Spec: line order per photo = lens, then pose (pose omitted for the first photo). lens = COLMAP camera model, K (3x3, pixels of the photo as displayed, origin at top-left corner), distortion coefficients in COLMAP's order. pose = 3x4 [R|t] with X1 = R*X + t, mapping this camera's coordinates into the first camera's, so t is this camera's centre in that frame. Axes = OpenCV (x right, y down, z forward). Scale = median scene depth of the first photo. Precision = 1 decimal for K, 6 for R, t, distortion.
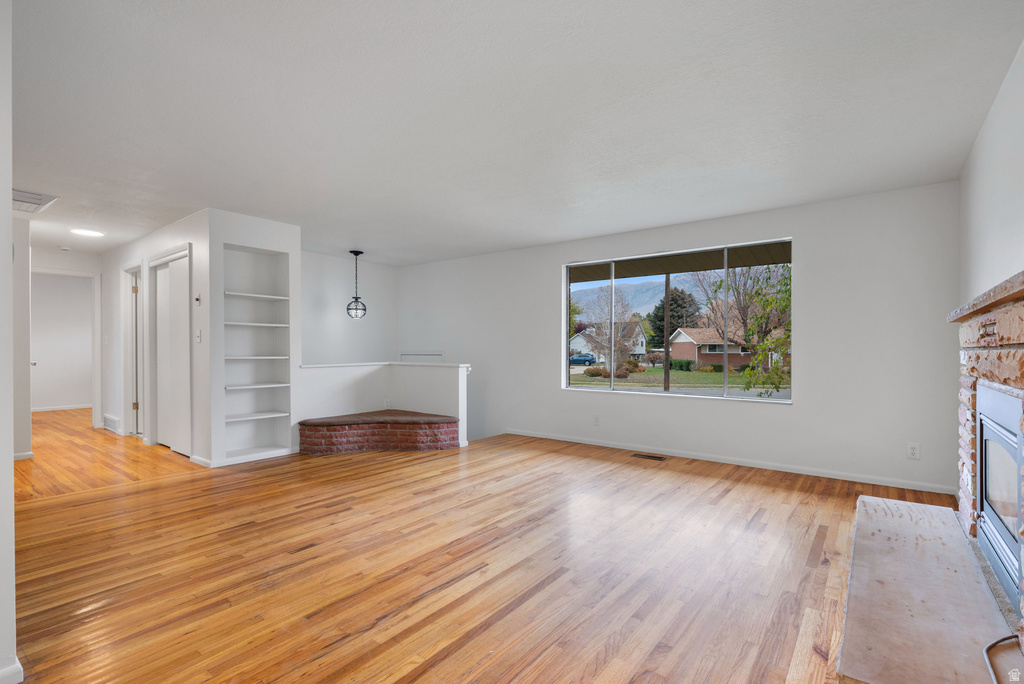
lens RADIAL K [[476.1, 0, 518.6], [0, 476.1, 351.1], [0, 0, 1]] dist [0.004192, 0.000500]
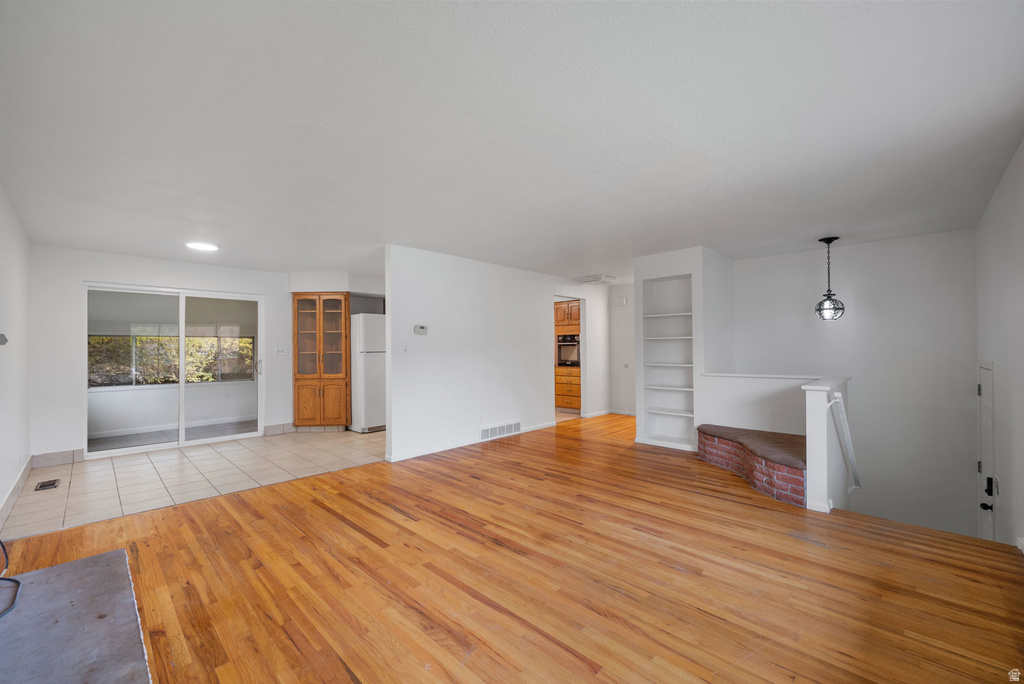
lens RADIAL K [[406.2, 0, 511.7], [0, 406.2, 350.2], [0, 0, 1]] dist [0.001343, 0.000282]
pose [[-0.118309, 0.001544, -0.992976, 0.861652], [0.005864, 0.999982, 0.000856, -0.044401], [0.992959, -0.005722, -0.118316, 1.122959]]
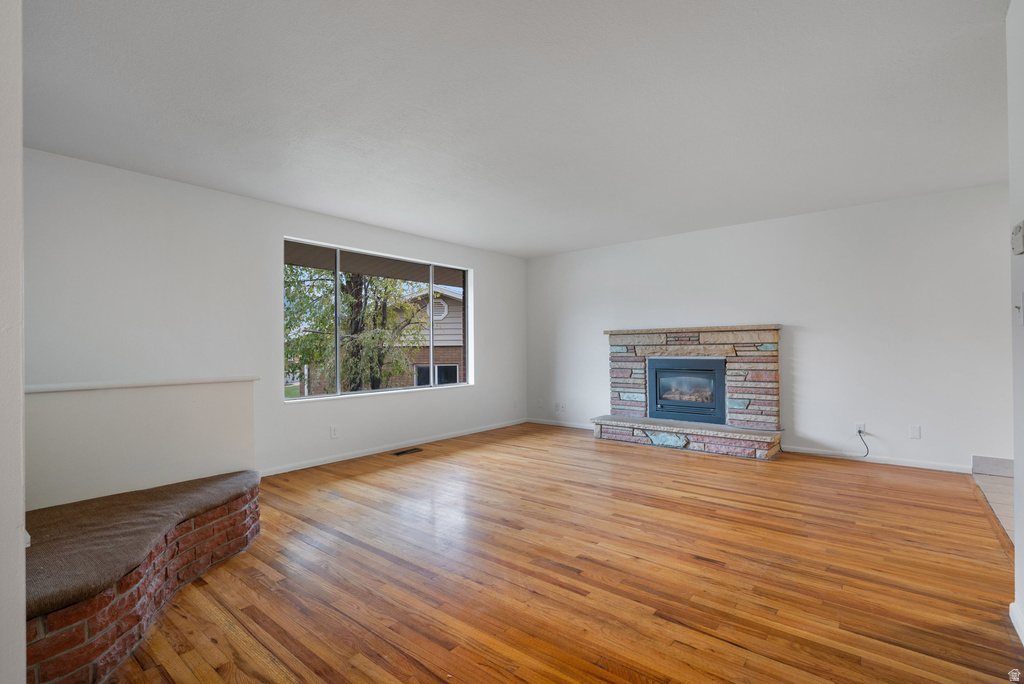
lens RADIAL K [[476.1, 0, 511.9], [0, 476.1, 342.1], [0, 0, 1]] dist [0.004192, 0.000500]
pose [[0.029988, 0.012045, 0.999478, -1.195370], [0.011986, 0.999851, -0.012409, -0.003975], [-0.999478, 0.012352, 0.029839, 1.155156]]
